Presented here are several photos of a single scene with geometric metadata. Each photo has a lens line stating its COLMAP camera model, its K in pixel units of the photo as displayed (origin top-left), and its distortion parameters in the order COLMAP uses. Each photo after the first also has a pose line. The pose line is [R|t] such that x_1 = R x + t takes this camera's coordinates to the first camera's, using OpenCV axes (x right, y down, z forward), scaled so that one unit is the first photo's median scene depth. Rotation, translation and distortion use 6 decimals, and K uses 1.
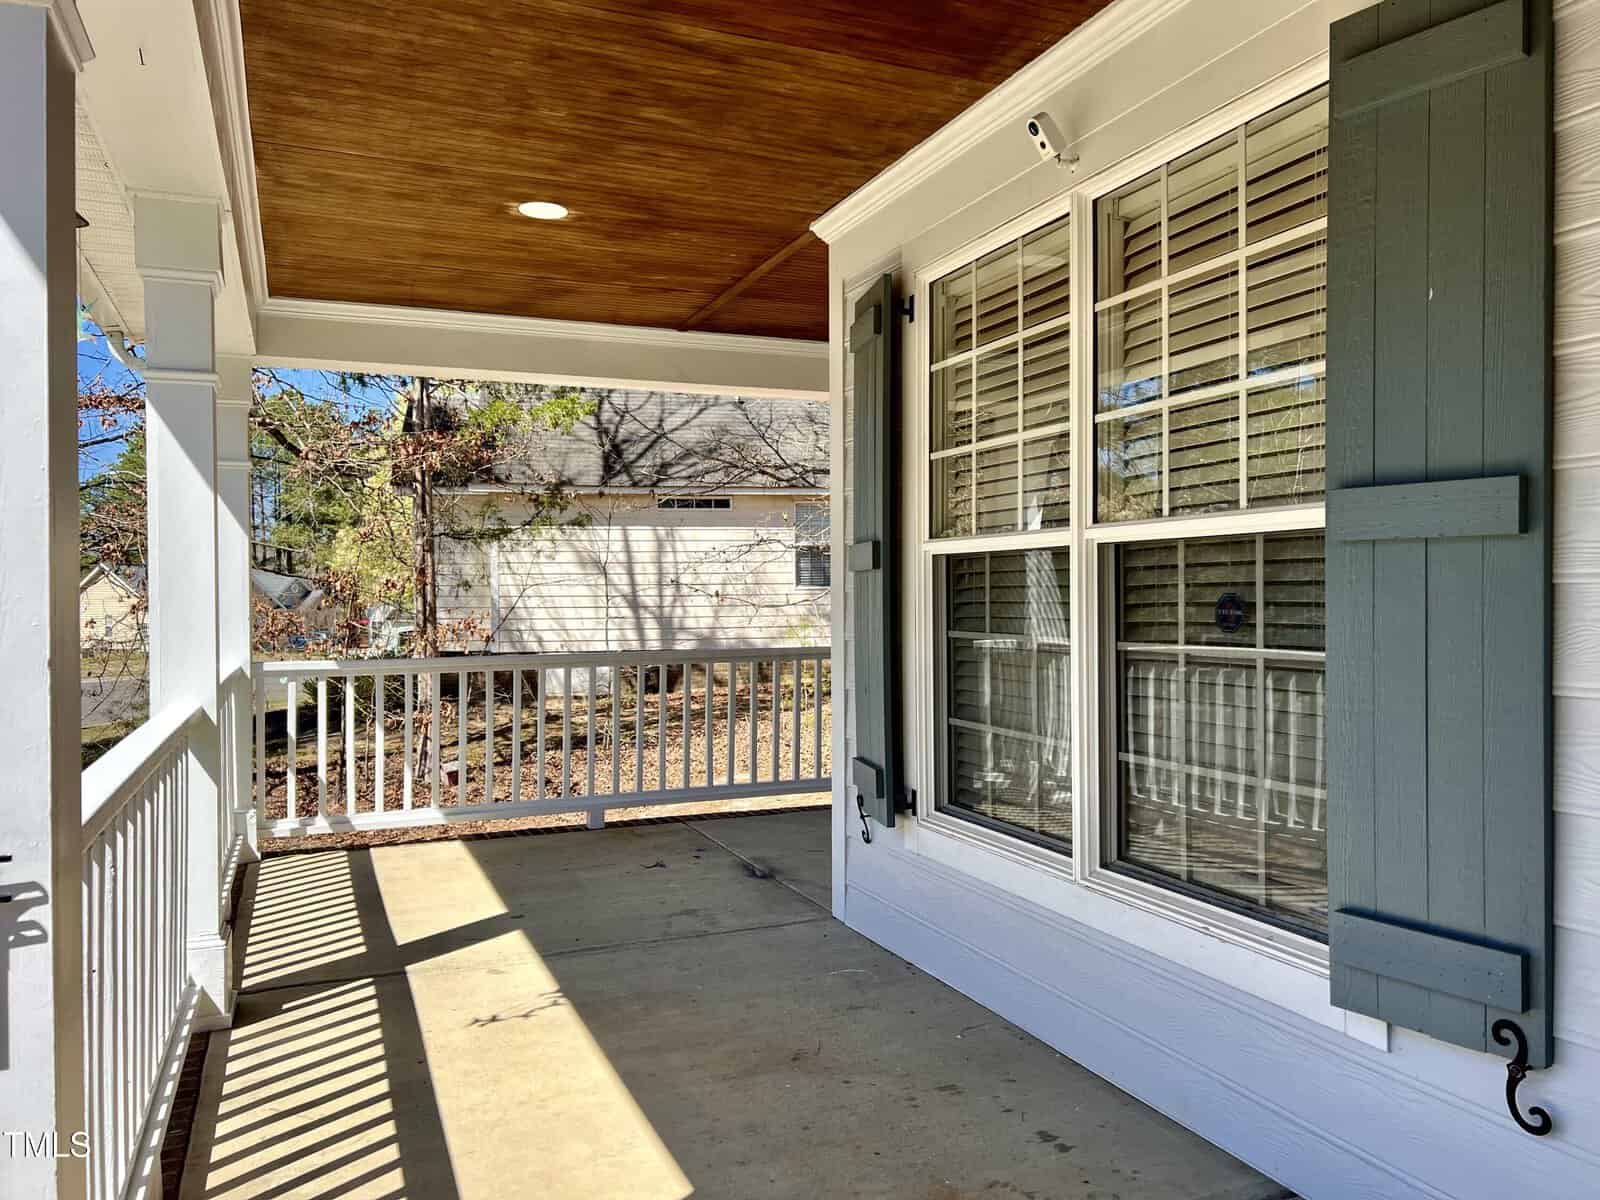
lens RADIAL K [[1142.8, 0, 809.0], [0, 1142.8, 593.9], [0, 0, 1]] dist [0.008971, 0.001743]
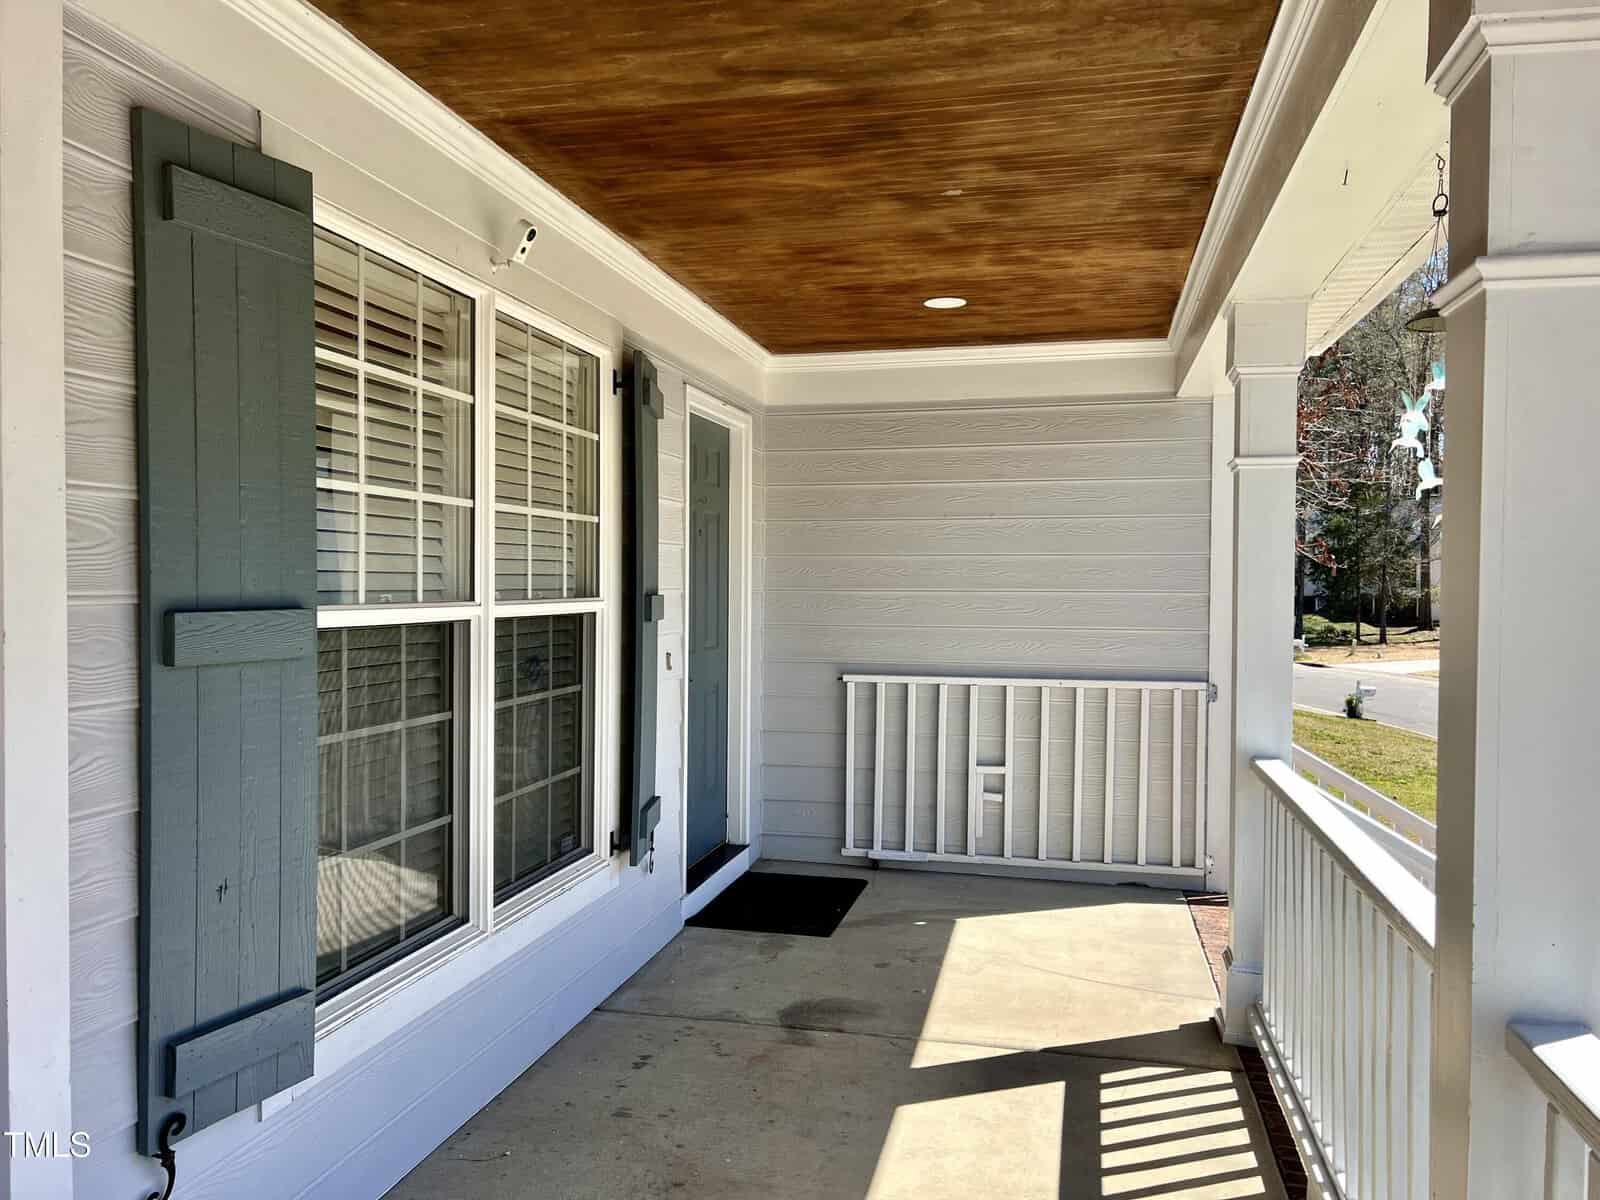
lens RADIAL K [[1142.8, 0, 807.3], [0, 1142.8, 600.2], [0, 0, 1]] dist [0.008971, 0.001743]
pose [[-0.809068, -0.013135, 0.587568, -0.647876], [-0.004230, 0.999854, 0.016527, -0.082526], [-0.587699, 0.010886, -0.809006, 1.716781]]
